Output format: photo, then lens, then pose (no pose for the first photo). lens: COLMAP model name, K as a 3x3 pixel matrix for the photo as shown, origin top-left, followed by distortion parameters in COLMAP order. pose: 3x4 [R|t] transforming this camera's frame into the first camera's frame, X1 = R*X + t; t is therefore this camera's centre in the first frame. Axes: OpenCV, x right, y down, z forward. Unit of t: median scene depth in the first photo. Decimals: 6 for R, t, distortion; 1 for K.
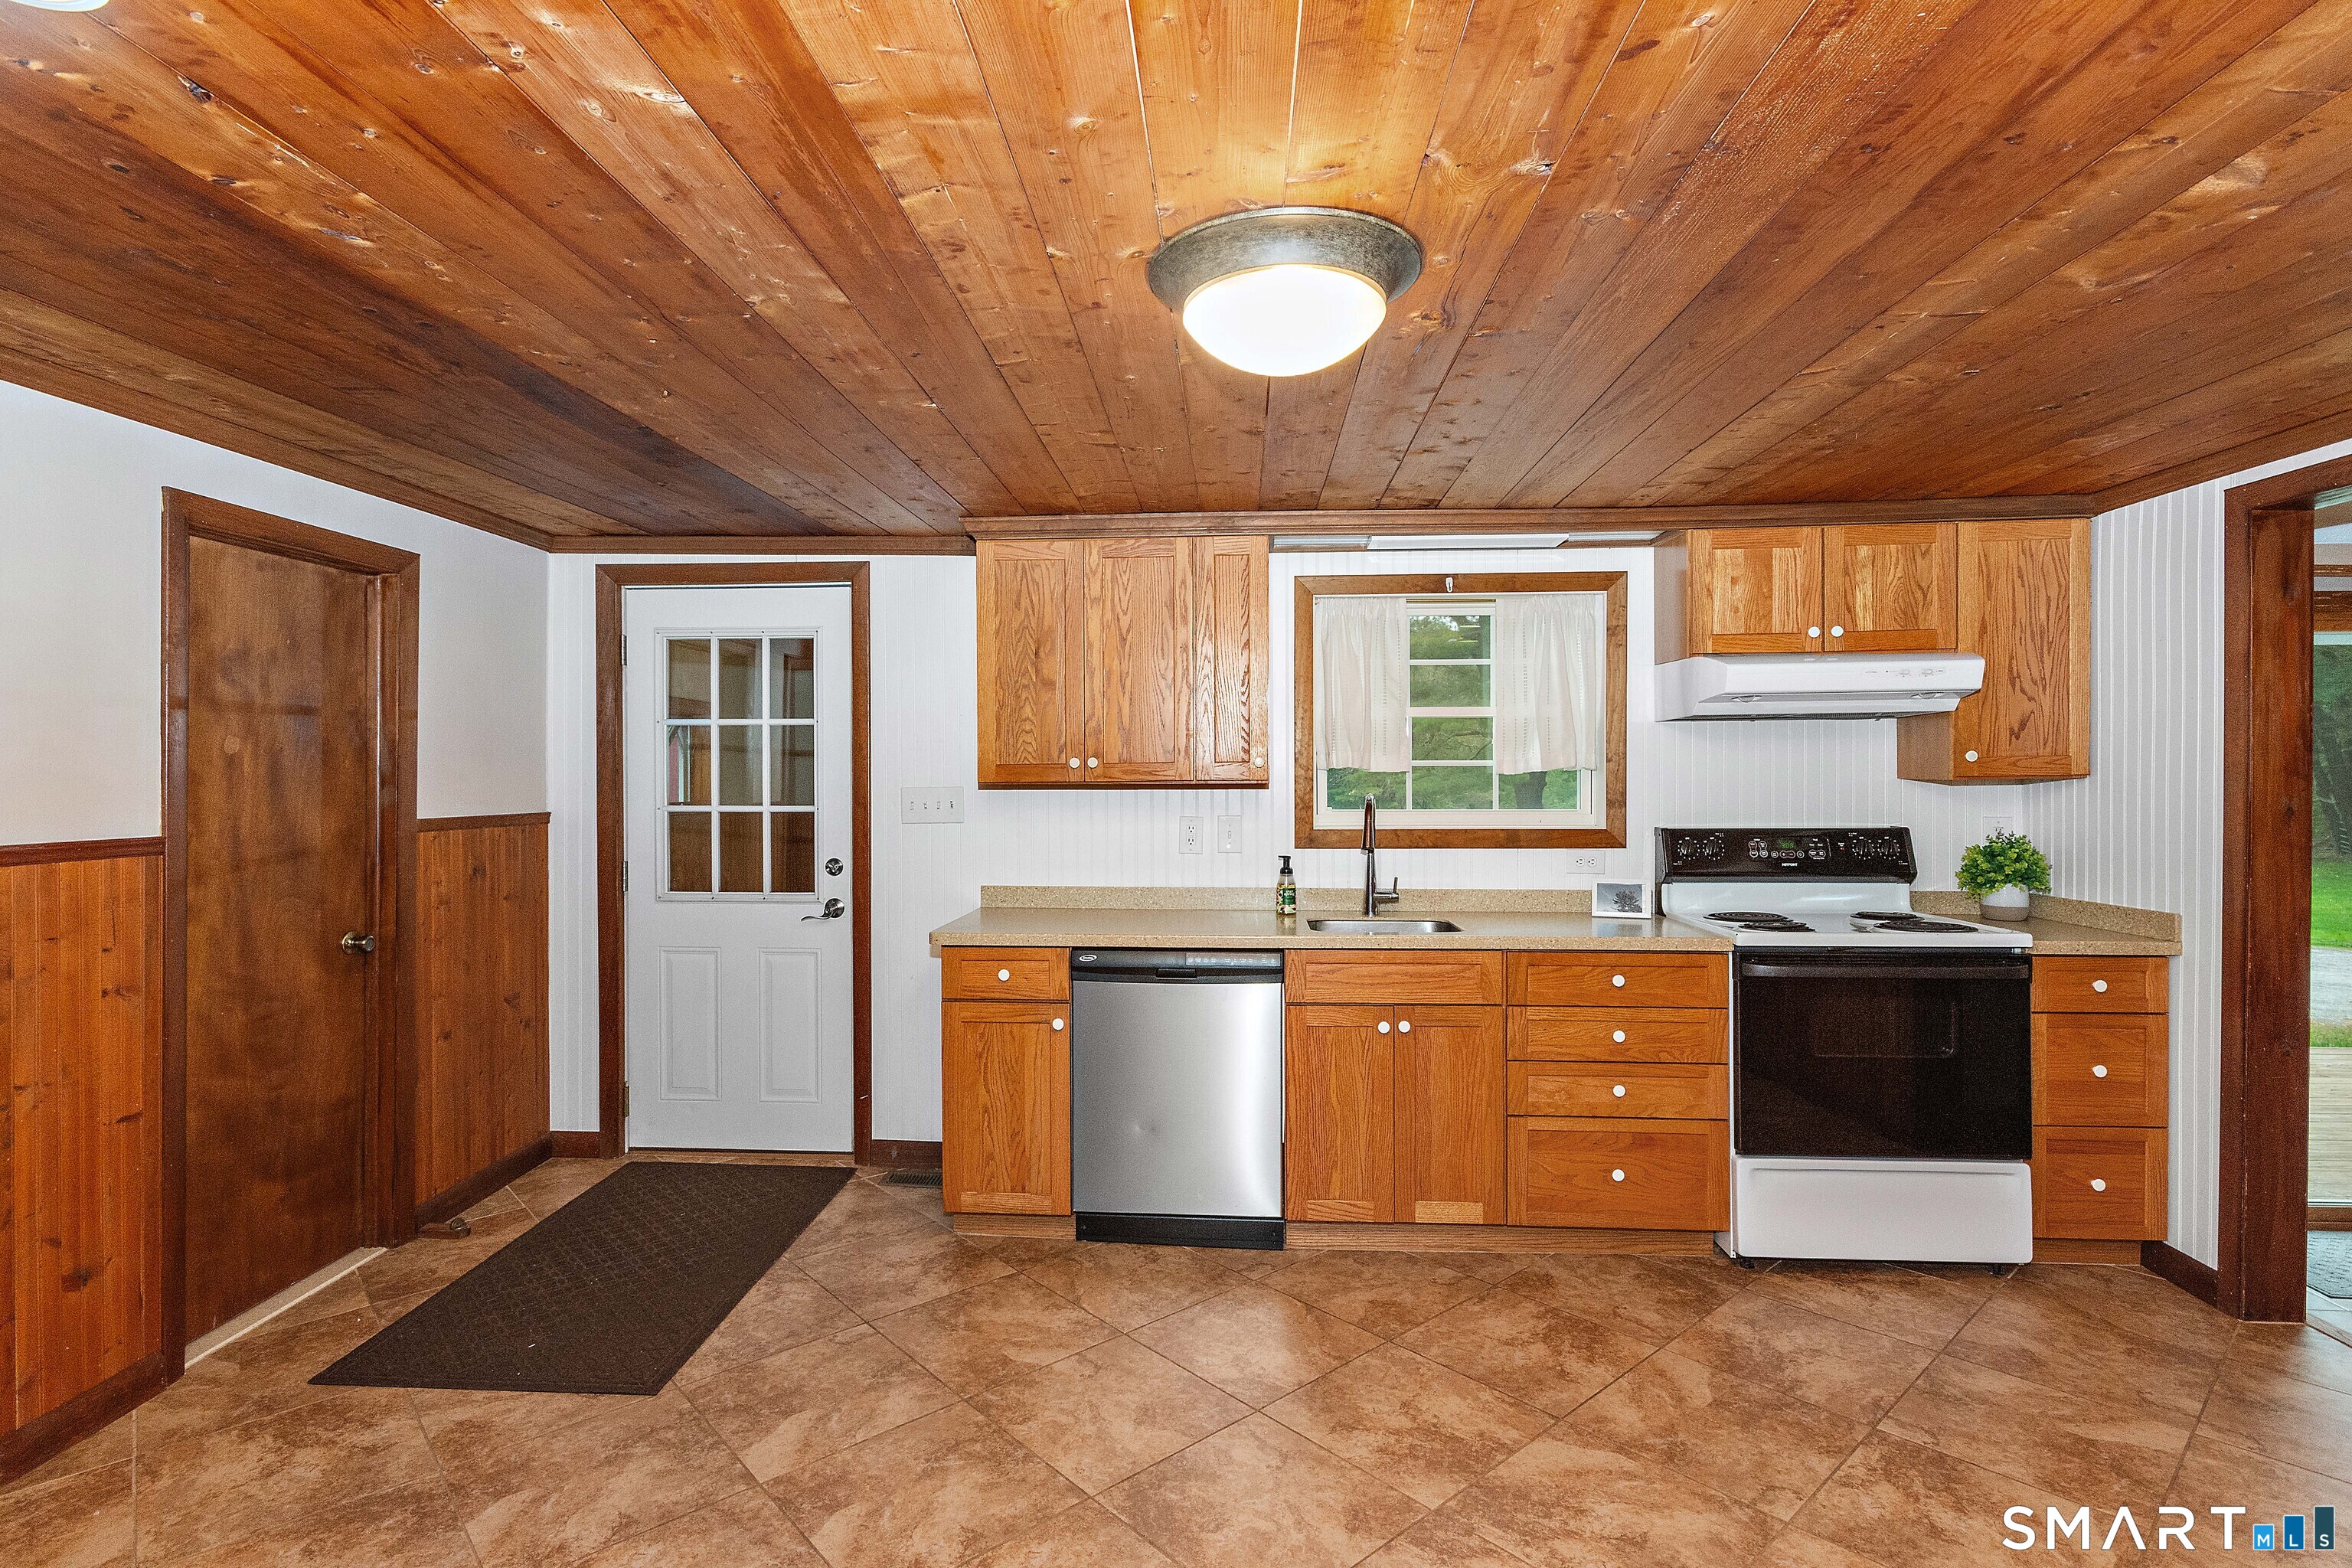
lens RADIAL K [[1156.2, 0, 1176.0], [0, 1156.2, 784.0], [0, 0, 1]] dist [-0.005934, -0.000544]
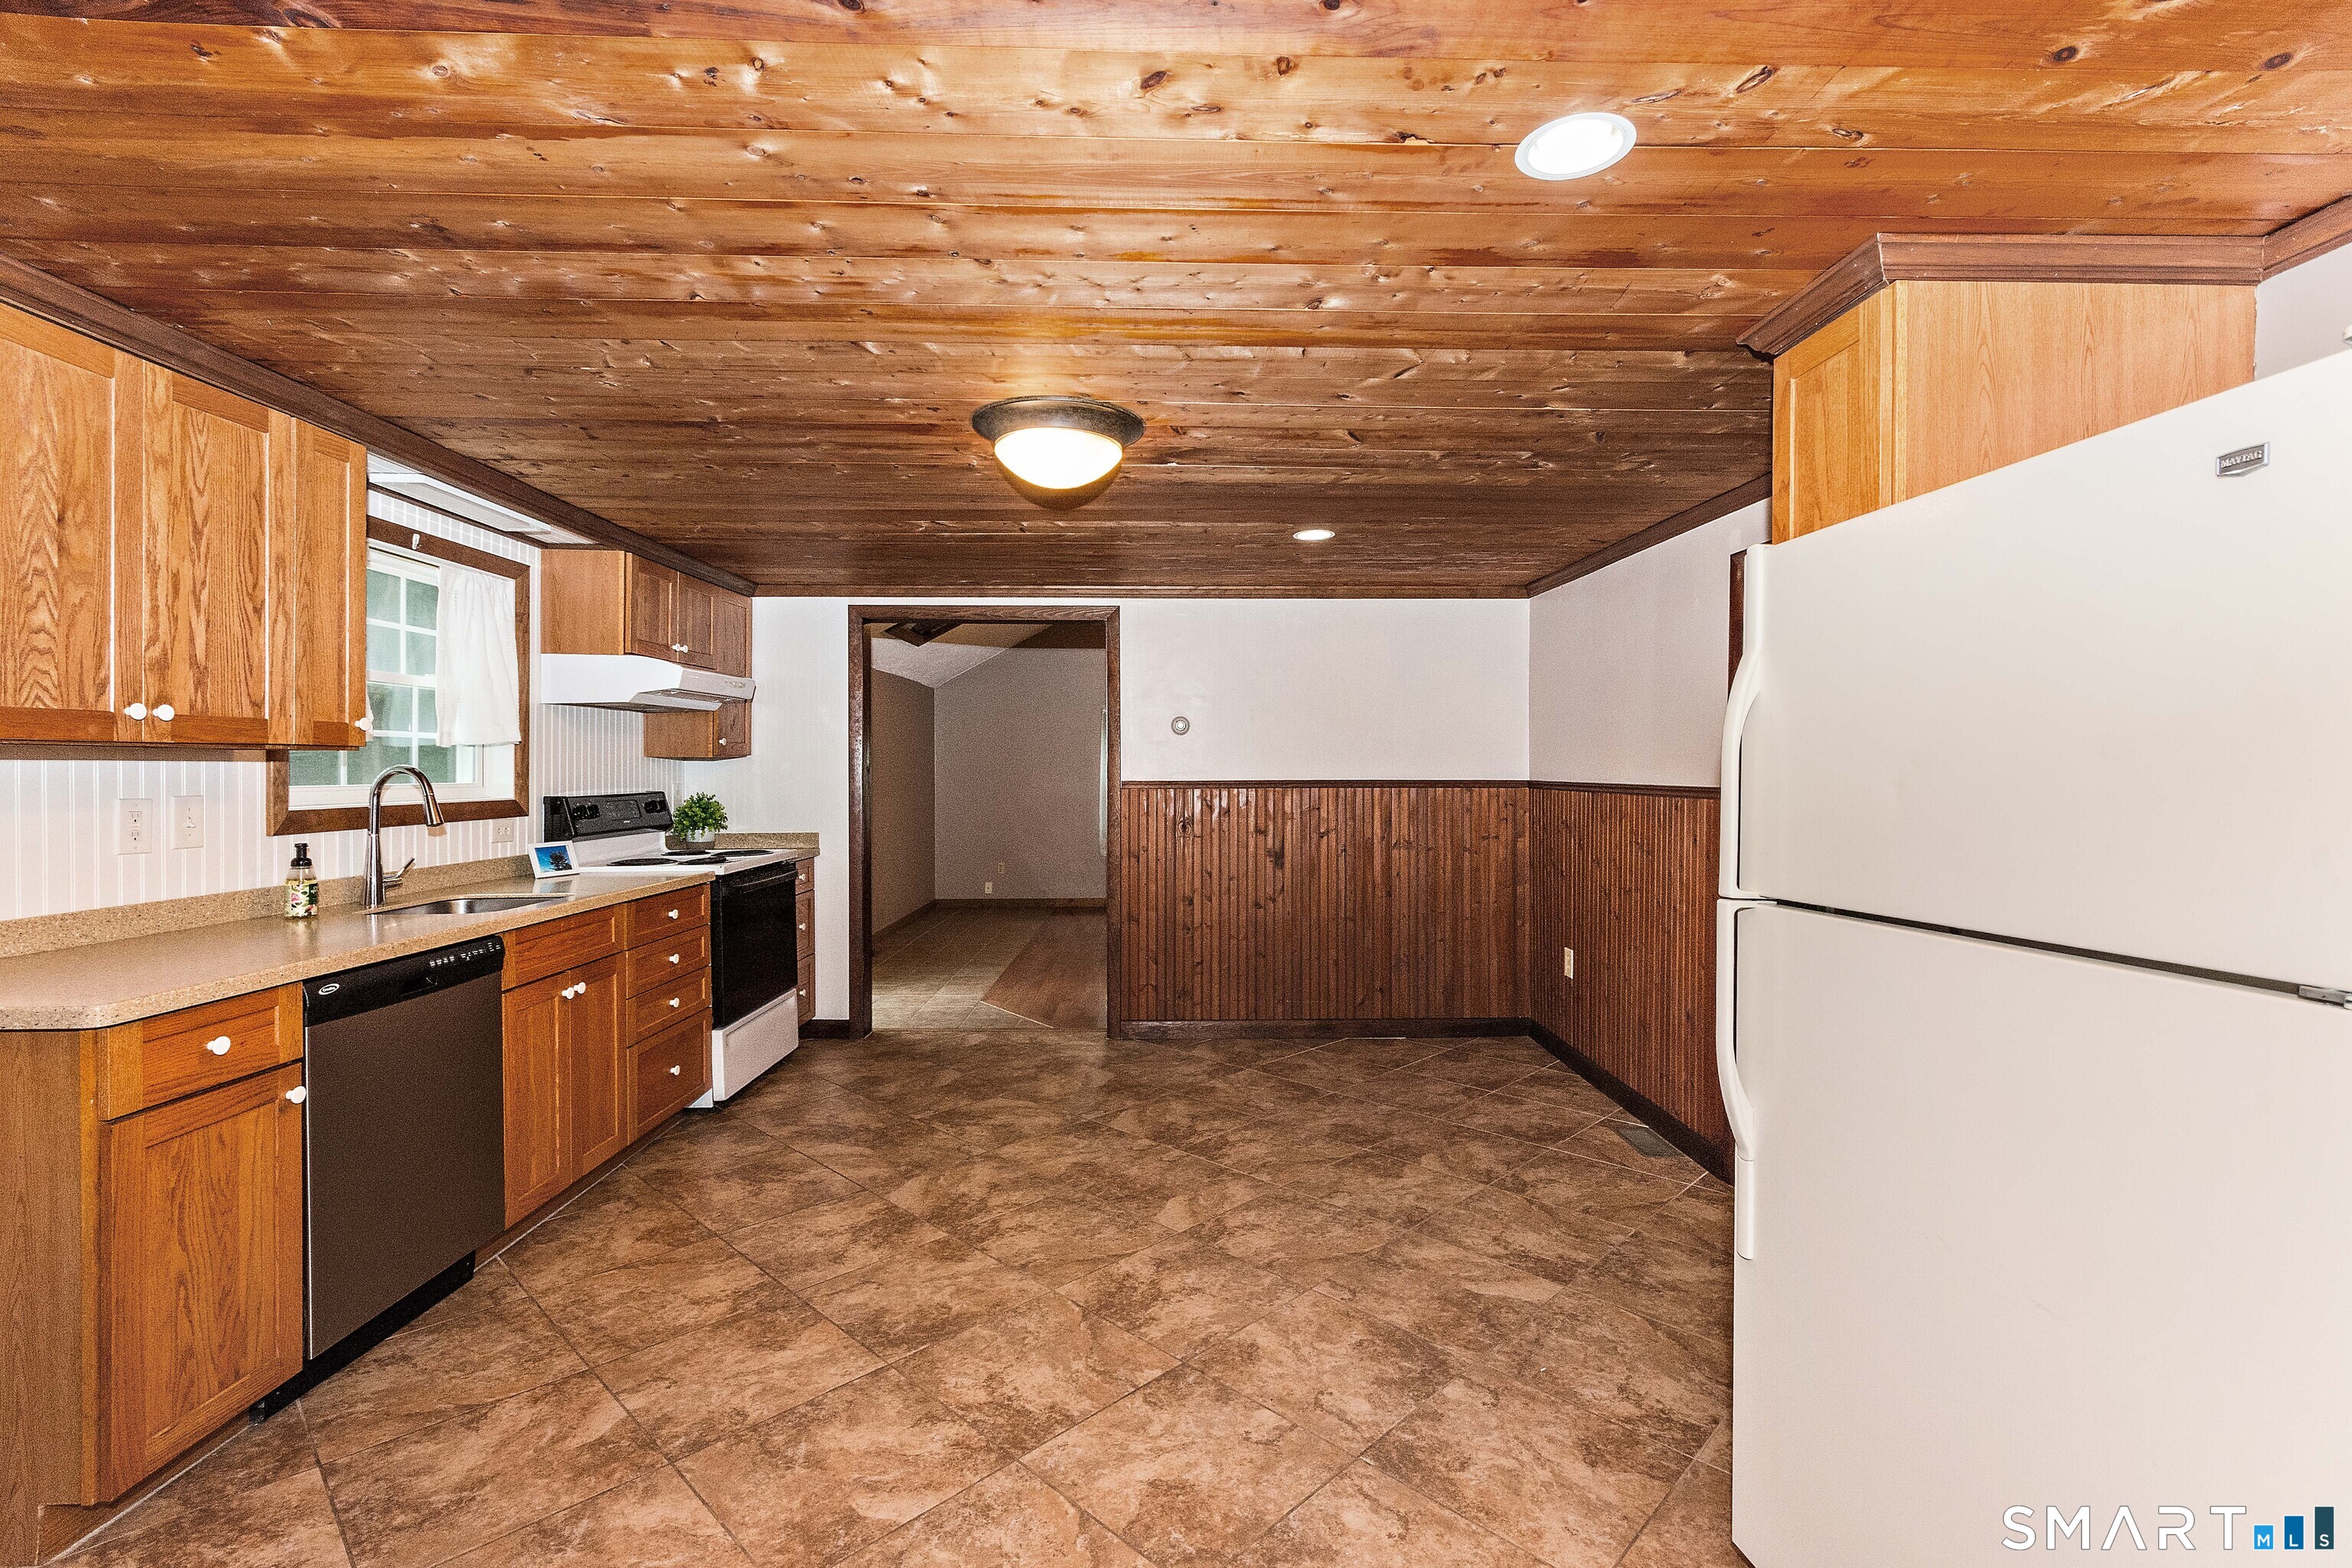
lens RADIAL K [[1051.4, 0, 1182.5], [0, 1051.4, 773.2], [0, 0, 1]] dist [0.000697, 0.000141]
pose [[-0.076974, -0.001428, 0.997032, -0.805154], [0.009359, 0.999954, 0.002155, 0.022119], [-0.996989, 0.009497, -0.076957, 0.554362]]
